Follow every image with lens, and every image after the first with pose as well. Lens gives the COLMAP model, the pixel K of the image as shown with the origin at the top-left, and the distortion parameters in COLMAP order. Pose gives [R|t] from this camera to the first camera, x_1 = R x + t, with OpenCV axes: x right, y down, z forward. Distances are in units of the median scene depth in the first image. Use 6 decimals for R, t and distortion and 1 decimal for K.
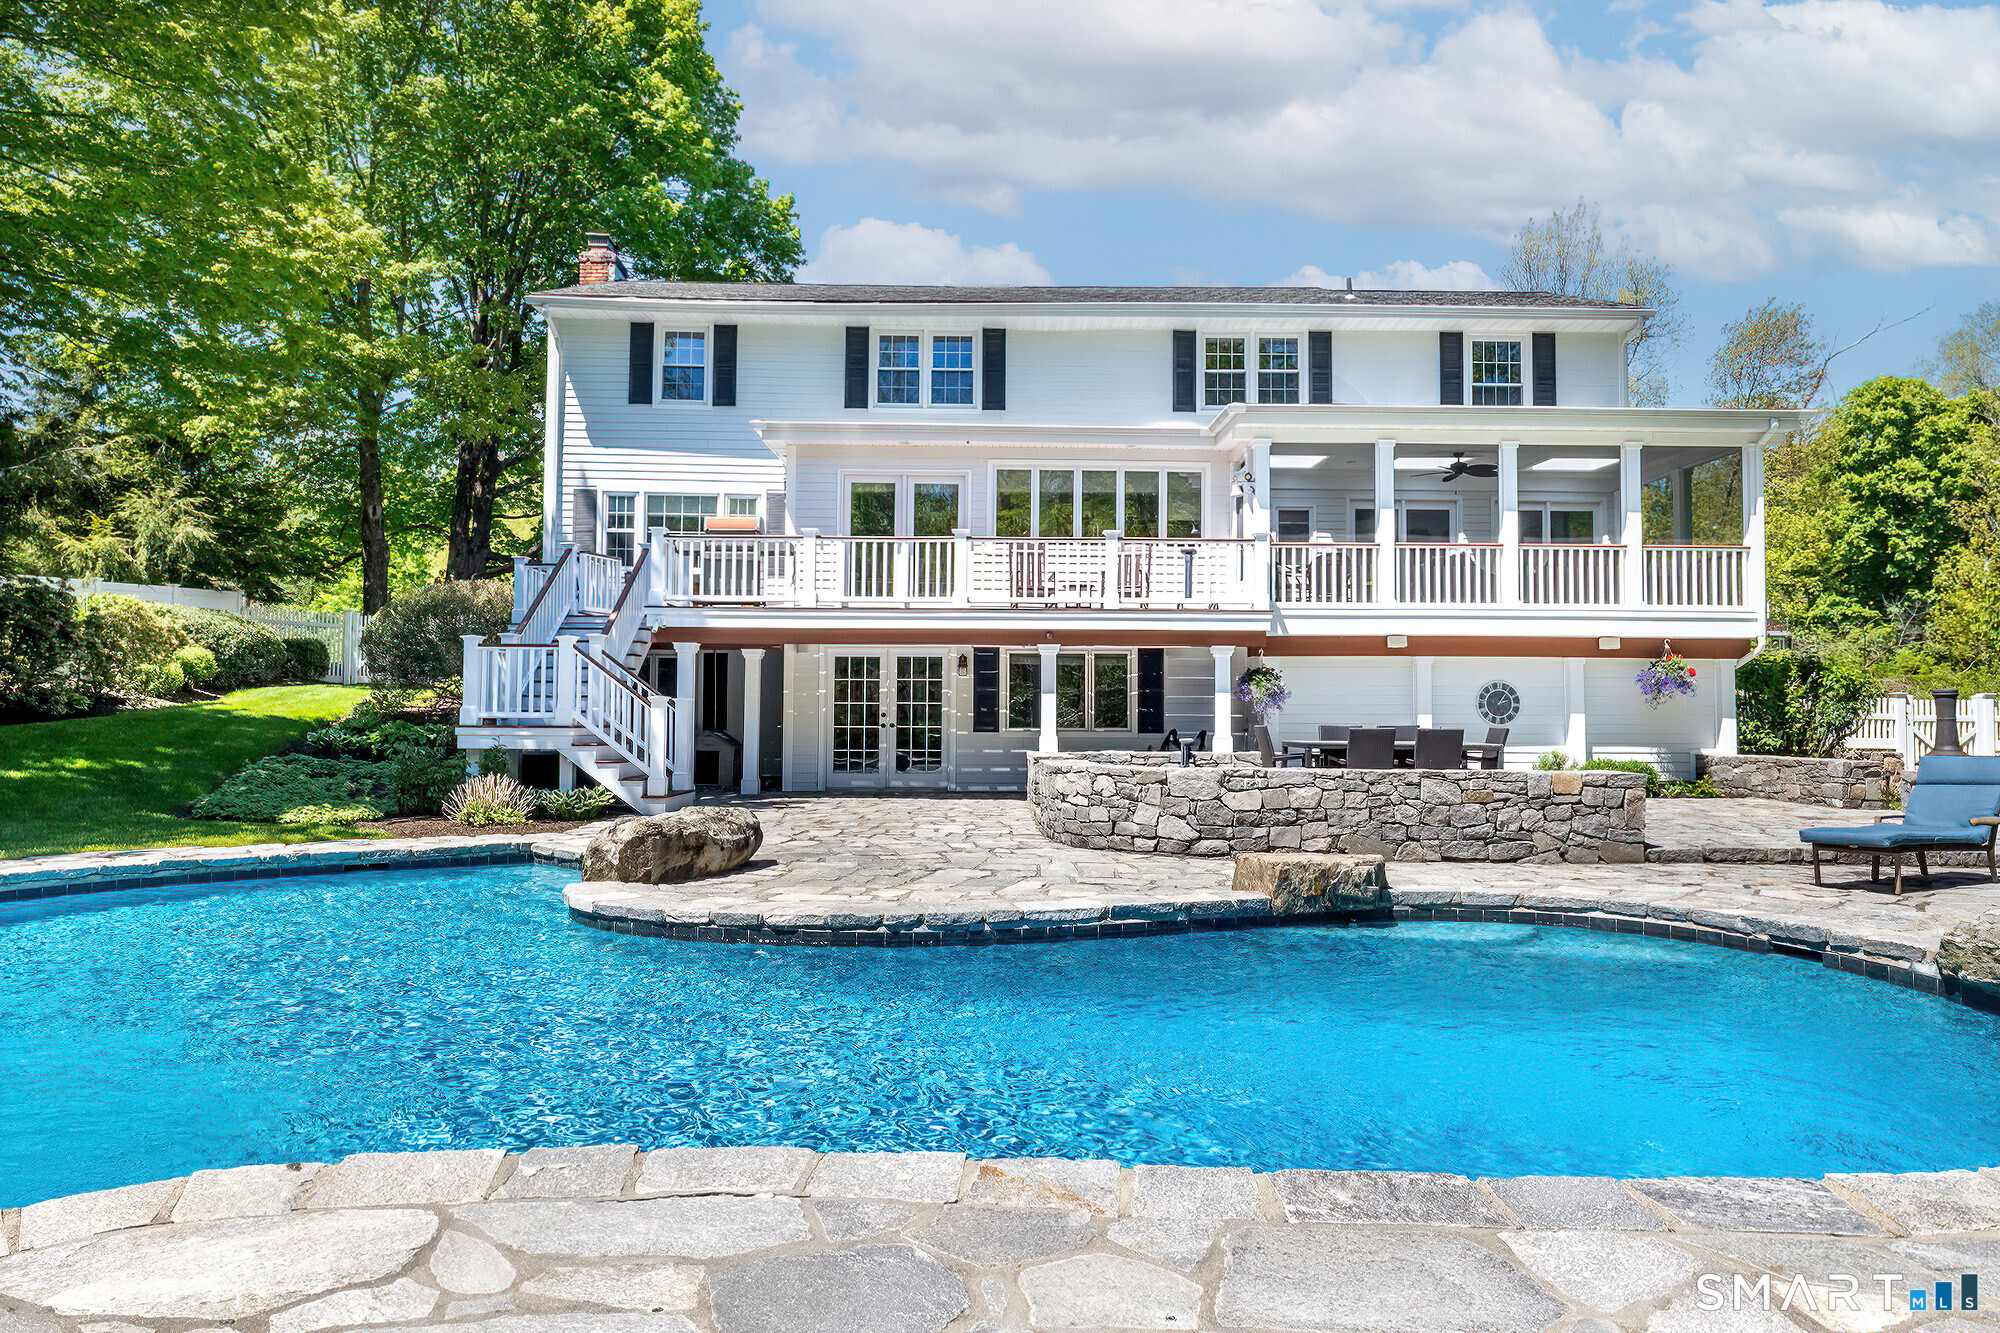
lens RADIAL K [[1289.8, 0, 1000.7], [0, 1289.8, 675.9], [0, 0, 1]] dist [0.010453, 0.001138]
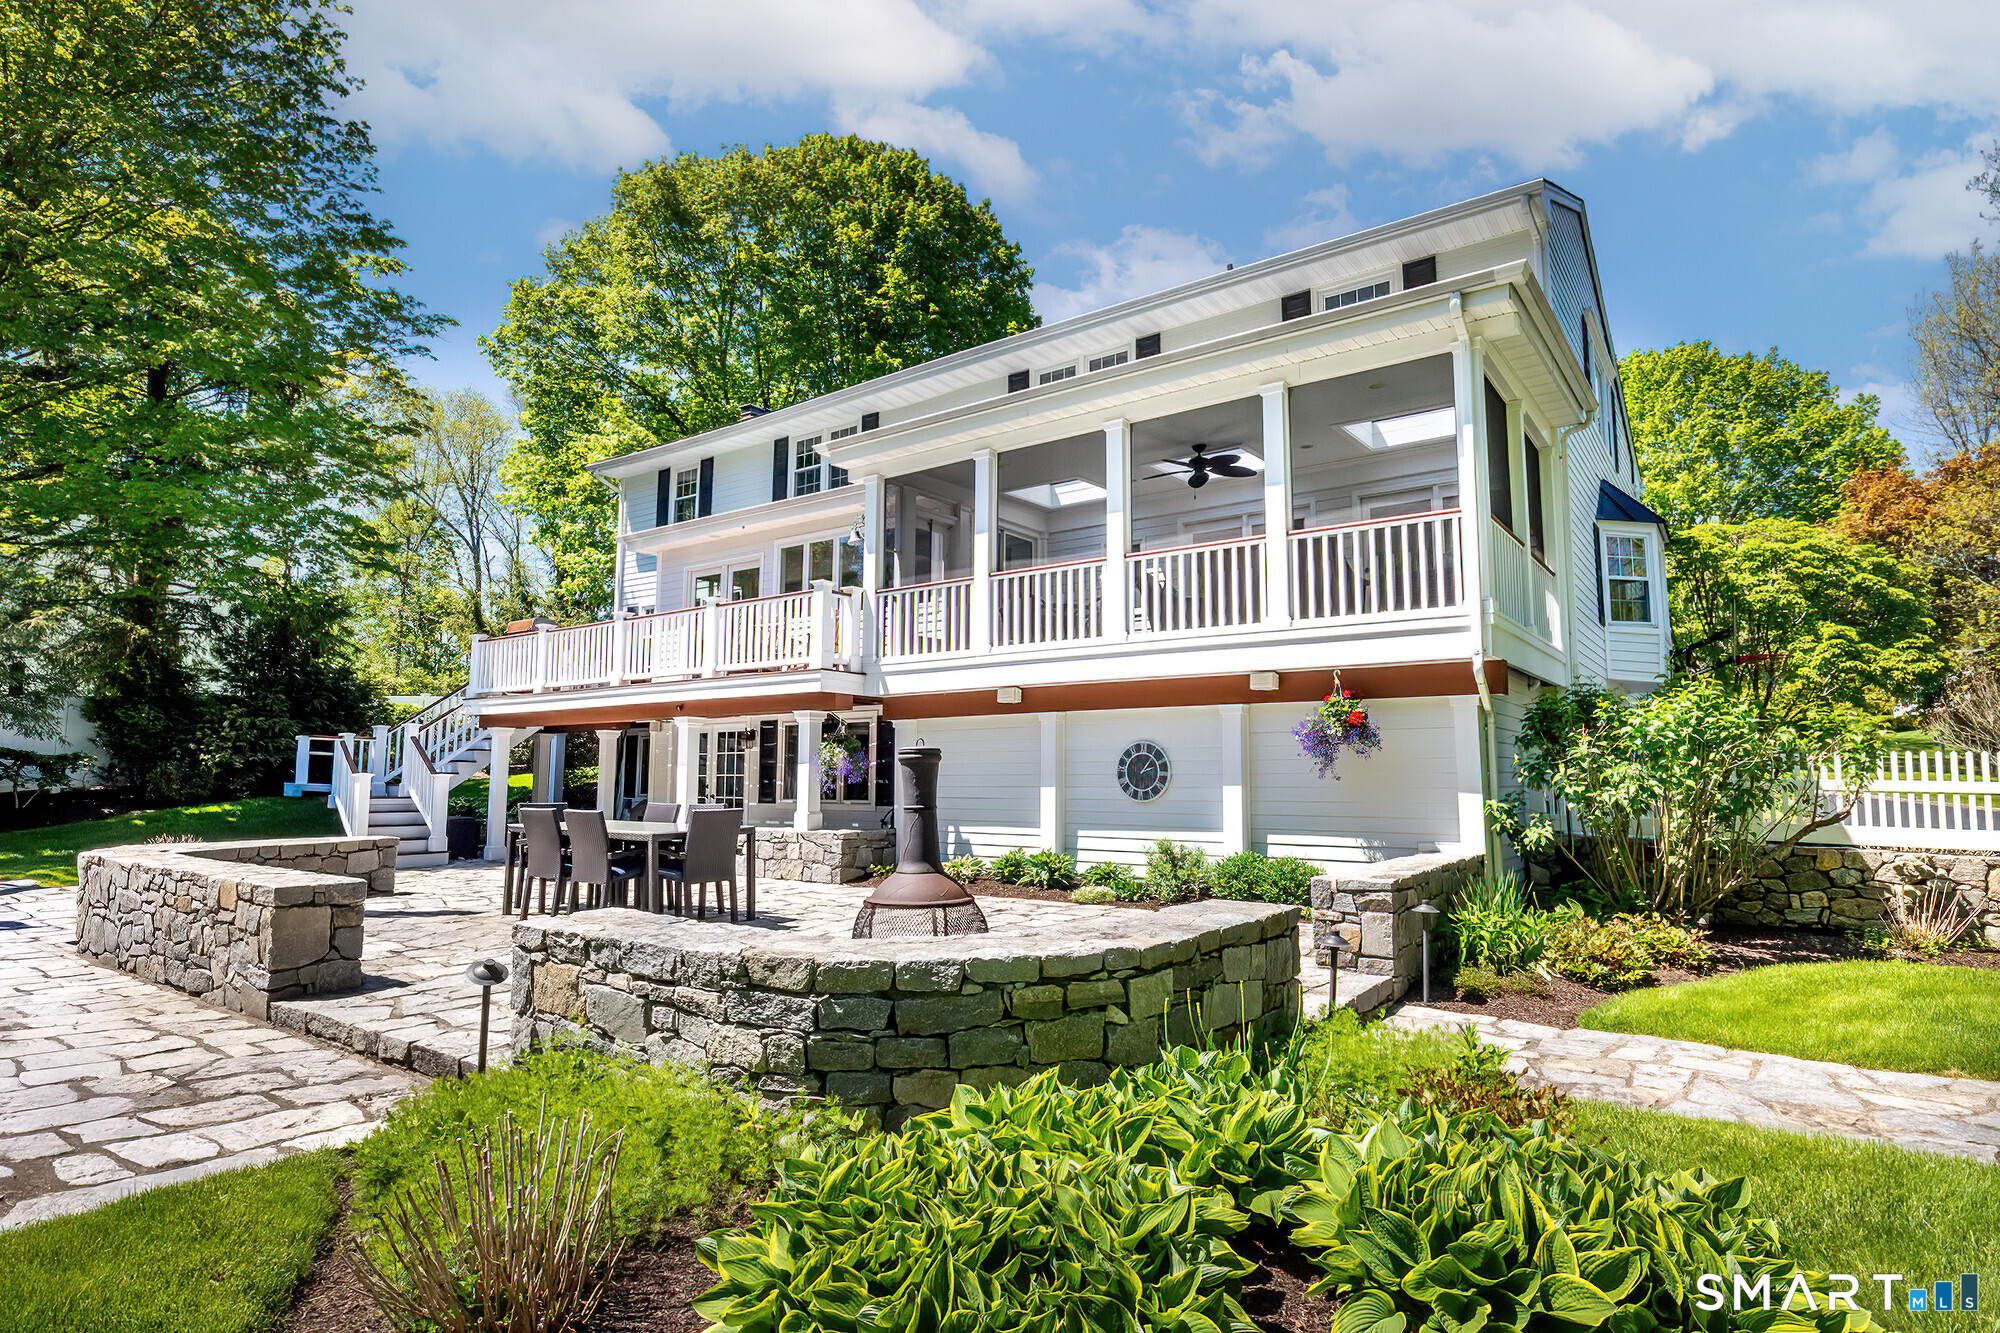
lens RADIAL K [[1060.7, 0, 999.5], [0, 1060.7, 655.2], [0, 0, 1]] dist [-0.002661, -0.000068]
pose [[0.786781, -0.075163, -0.612639, 0.696632], [0.024337, 0.995564, -0.090889, 0.008252], [0.616753, 0.056600, 0.785119, 0.473299]]
